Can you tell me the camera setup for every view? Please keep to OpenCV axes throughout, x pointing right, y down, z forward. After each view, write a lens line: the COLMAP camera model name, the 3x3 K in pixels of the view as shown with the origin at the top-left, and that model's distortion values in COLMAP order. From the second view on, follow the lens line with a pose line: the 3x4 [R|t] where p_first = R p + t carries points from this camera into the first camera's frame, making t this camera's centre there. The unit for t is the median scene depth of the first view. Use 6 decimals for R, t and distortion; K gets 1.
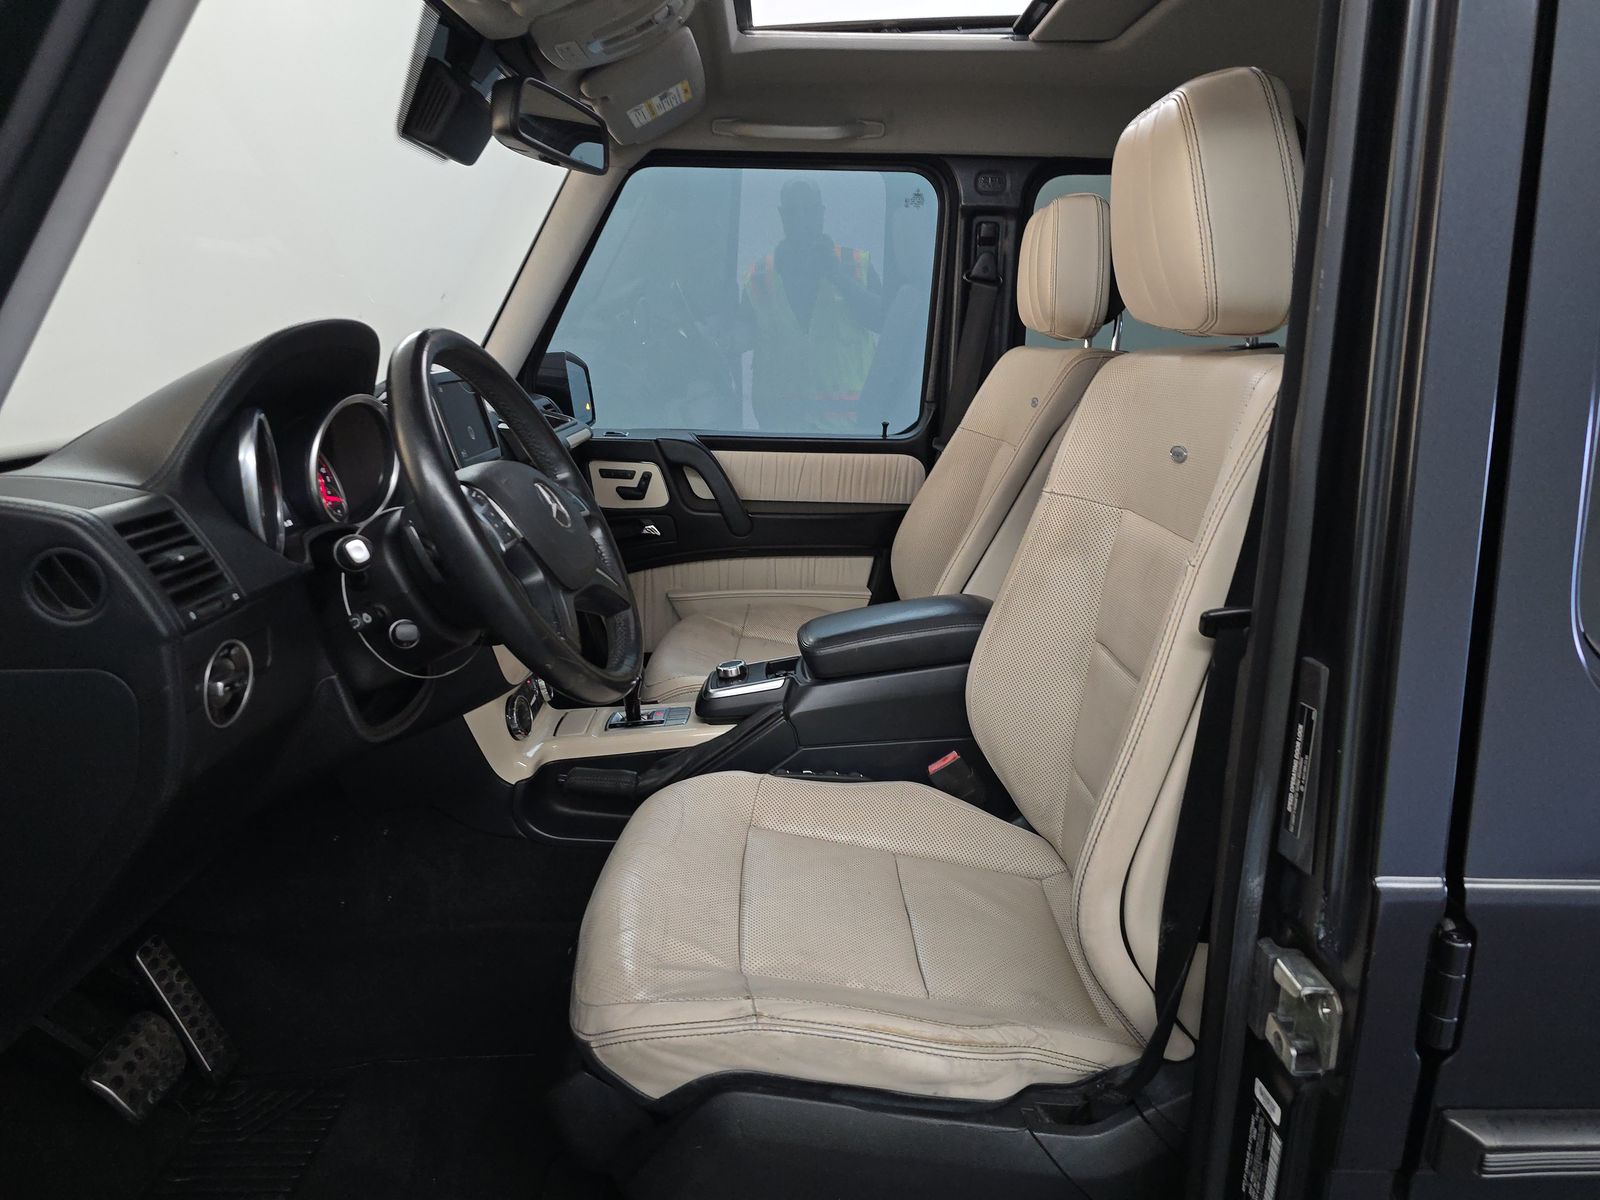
lens RADIAL K [[1078.2, 0, 800.0], [0, 1078.2, 600.0], [0, 0, 1]] dist [0.081712, -0.092013]
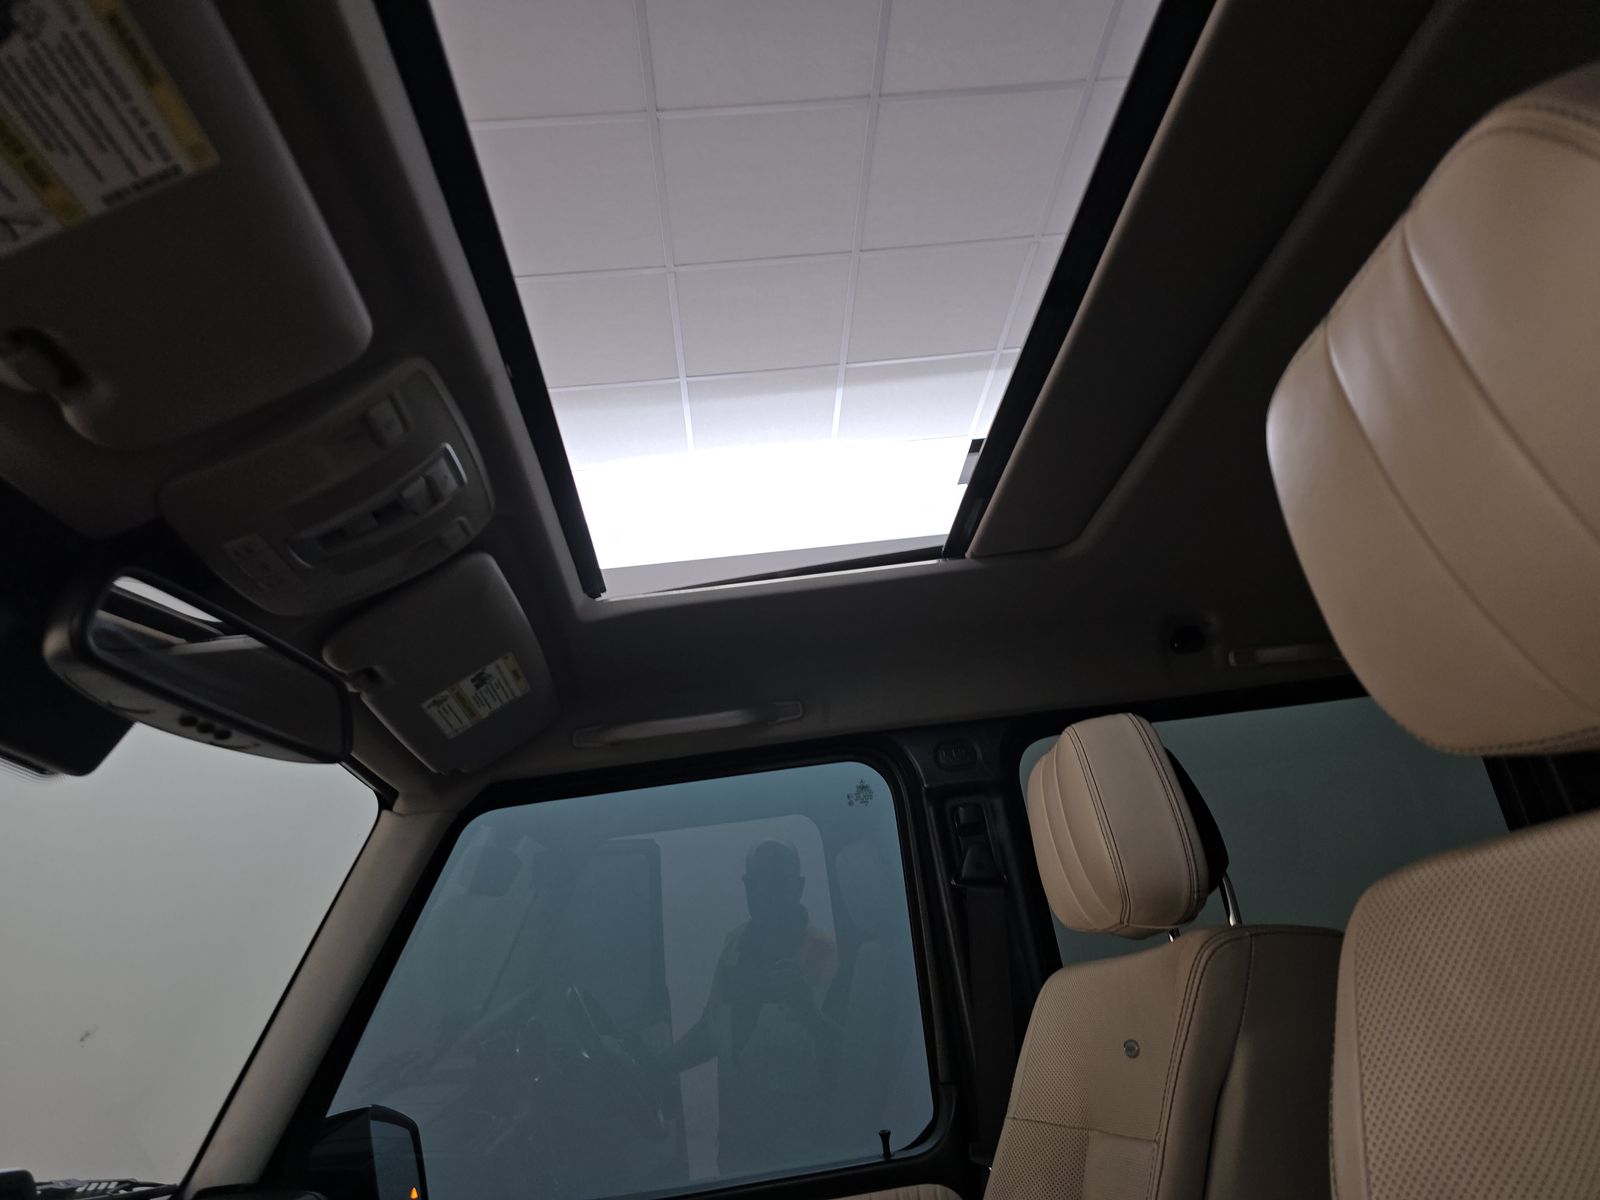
lens RADIAL K [[1078.2, 0, 800.0], [0, 1078.2, 600.0], [0, 0, 1]] dist [0.081712, -0.092013]
pose [[0.985961, -0.137793, 0.094303, 0.014552], [0.166909, 0.797659, -0.579553, -0.055438], [0.004636, 0.587157, 0.809460, 0.335815]]
